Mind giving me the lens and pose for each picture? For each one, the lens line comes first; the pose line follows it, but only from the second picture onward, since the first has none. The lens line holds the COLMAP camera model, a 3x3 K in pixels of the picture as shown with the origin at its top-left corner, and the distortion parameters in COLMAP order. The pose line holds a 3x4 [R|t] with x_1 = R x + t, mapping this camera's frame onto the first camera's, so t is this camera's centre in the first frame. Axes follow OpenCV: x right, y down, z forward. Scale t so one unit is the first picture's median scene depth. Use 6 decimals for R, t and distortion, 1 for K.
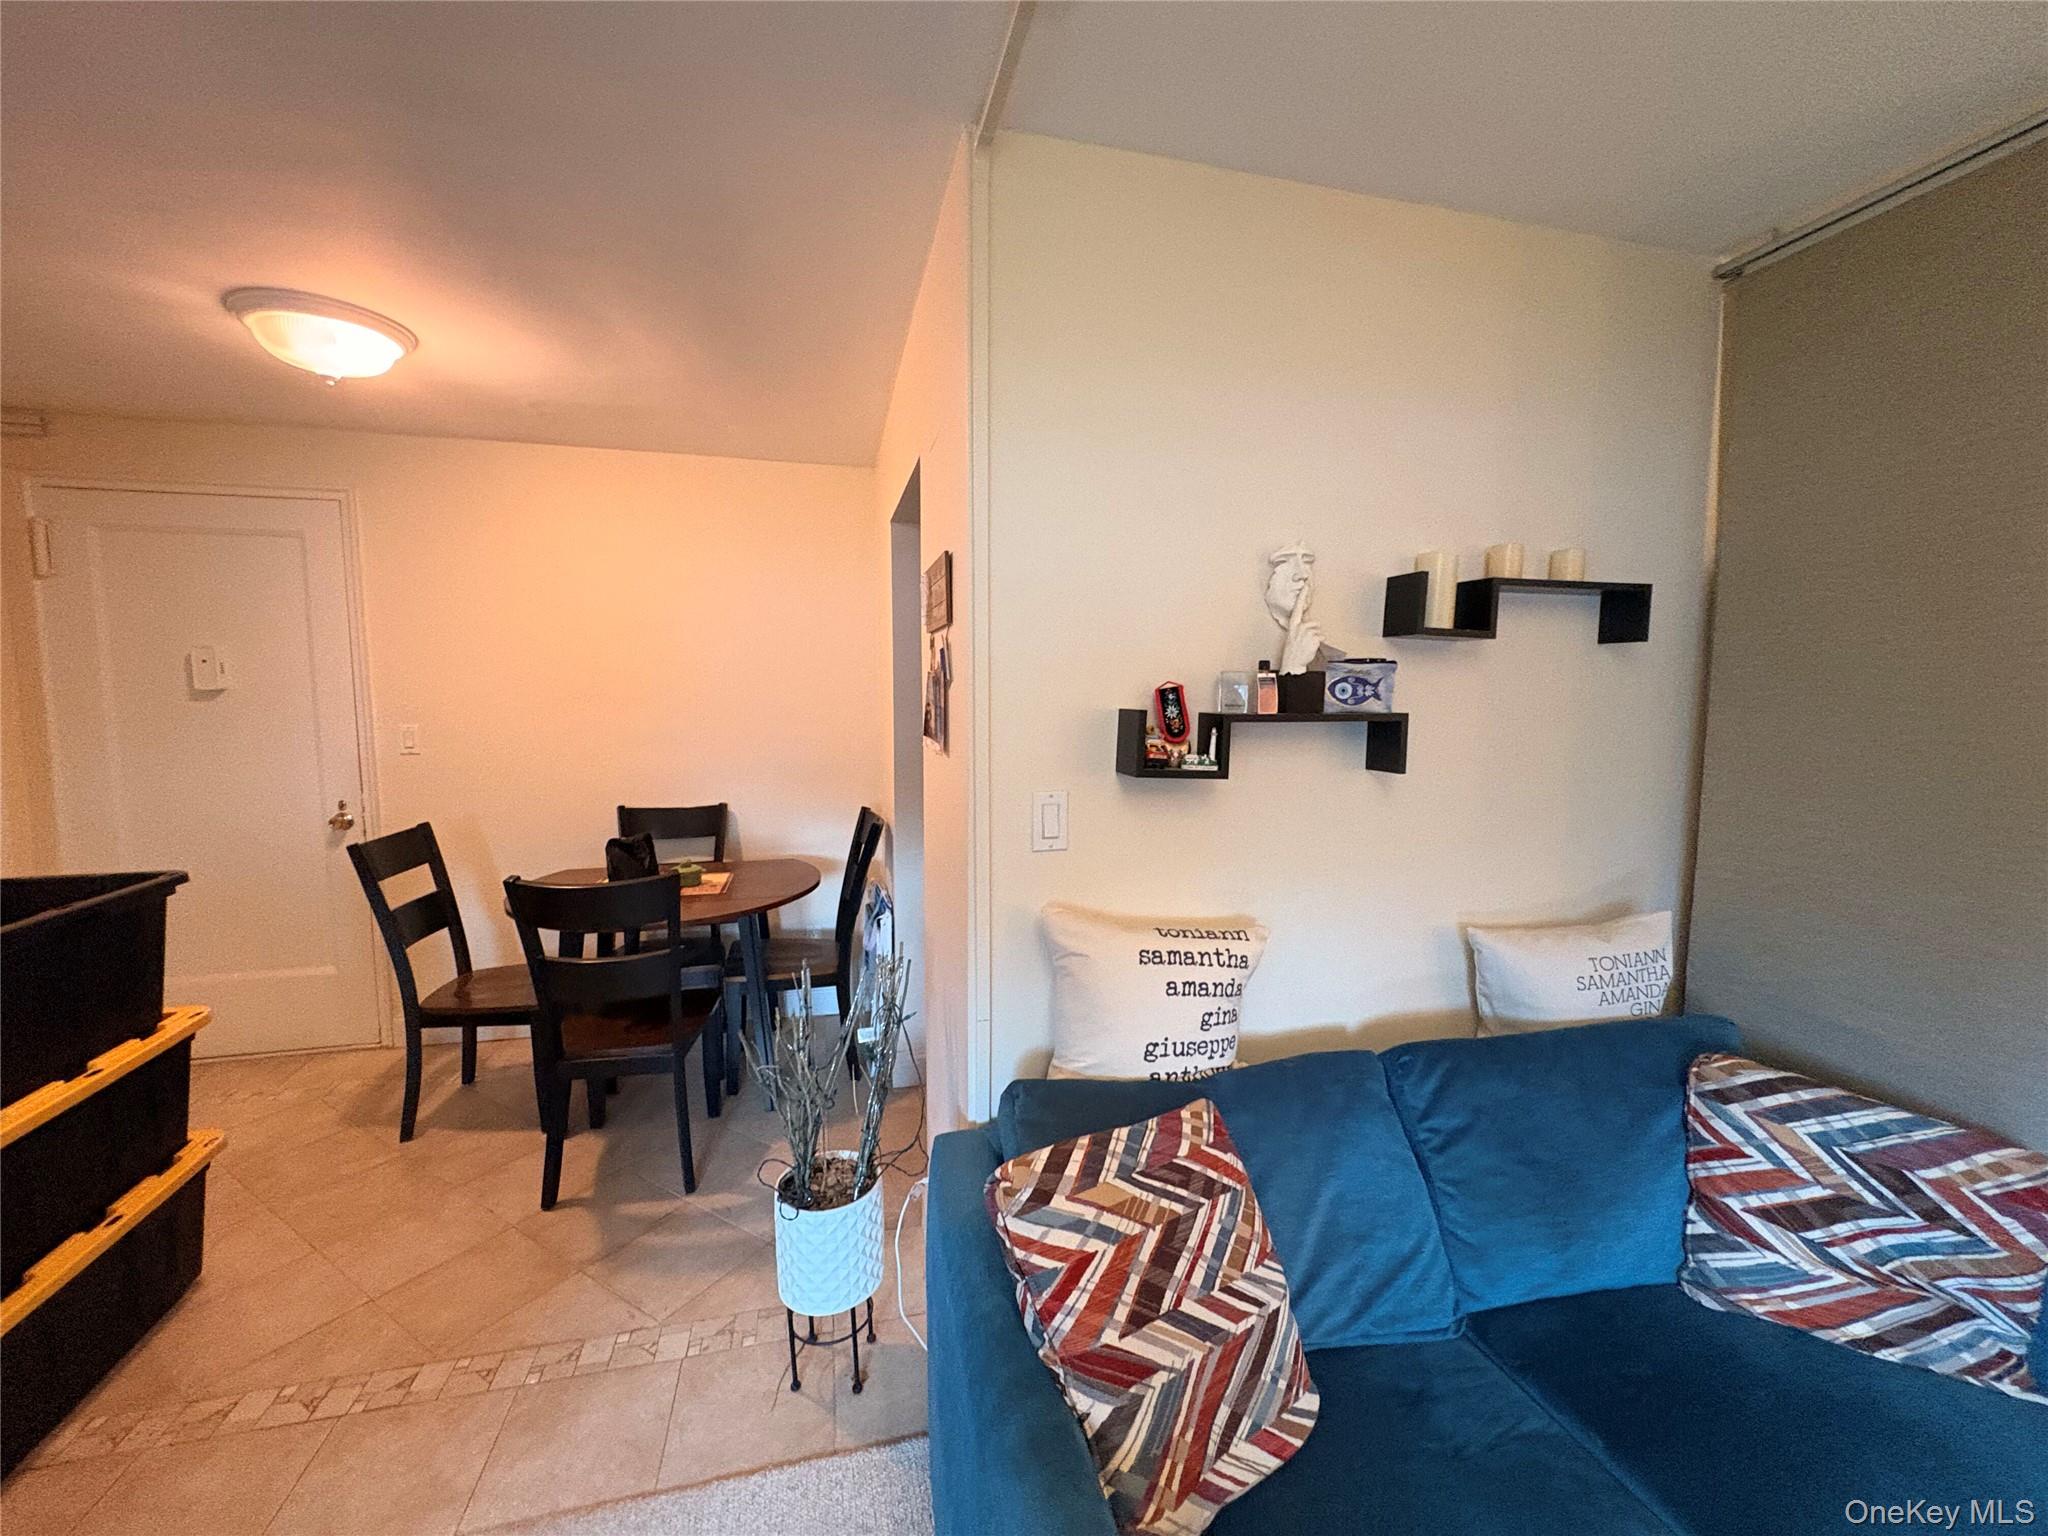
lens RADIAL K [[817.2, 0, 1019.1], [0, 817.2, 772.7], [0, 0, 1]] dist [-0.001082, 0.000691]
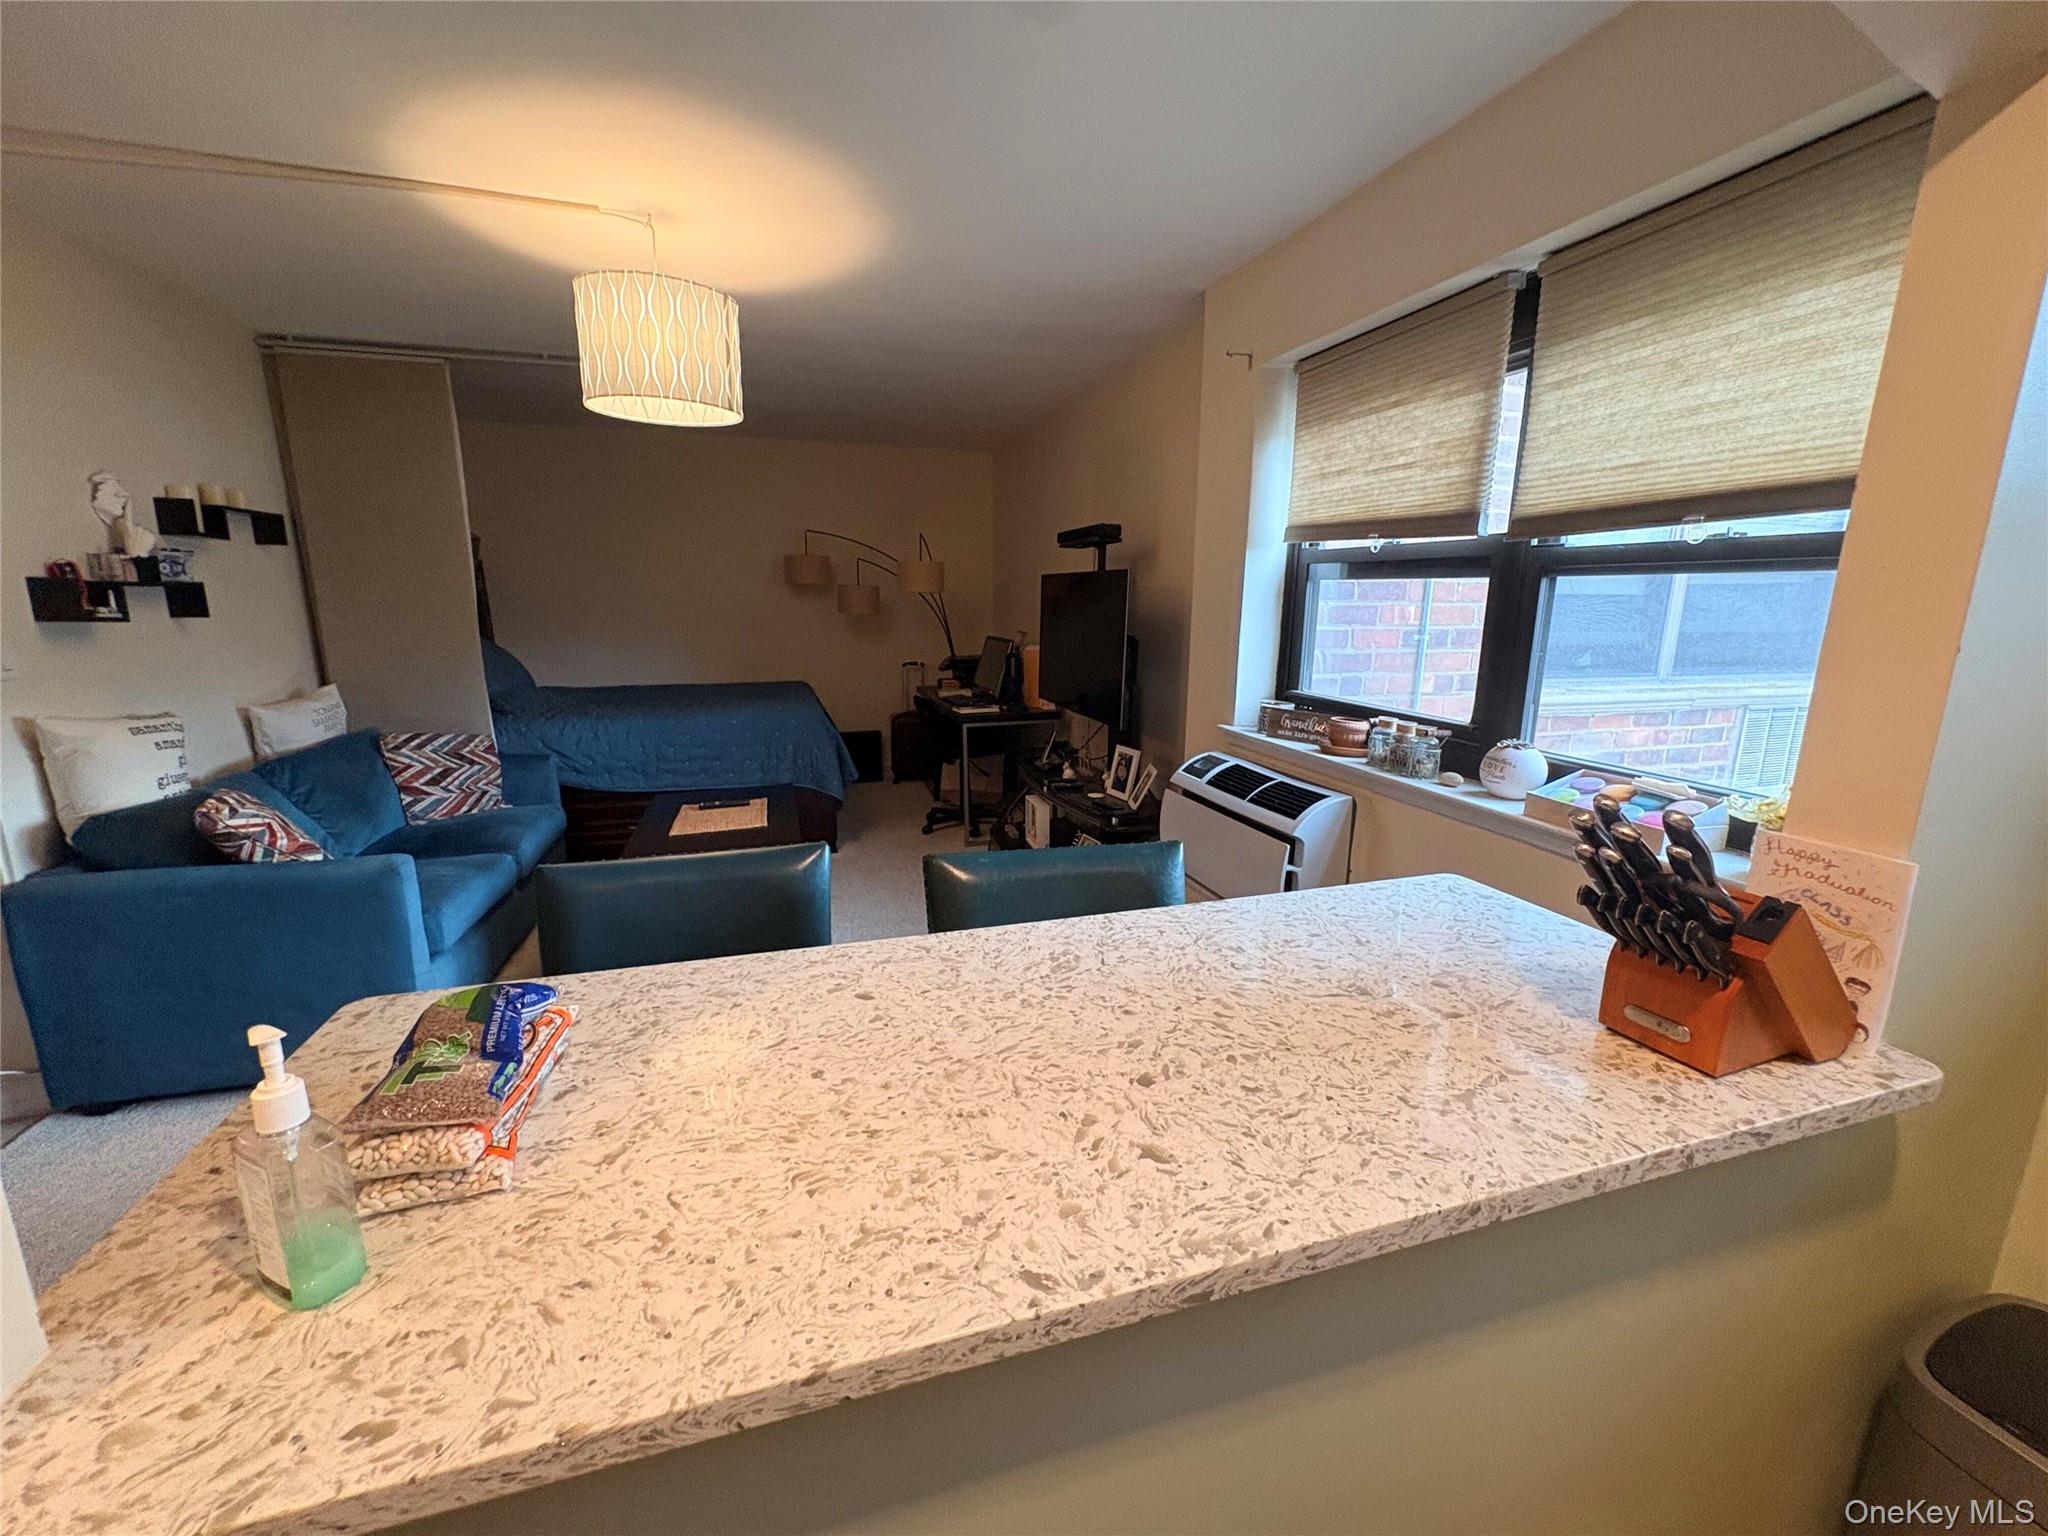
lens RADIAL K [[817.2, 0, 1020.7], [0, 817.2, 765.7], [0, 0, 1]] dist [-0.001082, 0.000691]
pose [[-0.055035, -0.210650, 0.976011, -1.573109], [0.085809, 0.972879, 0.214812, 0.093900], [-0.994790, 0.095572, -0.035467, -0.714041]]
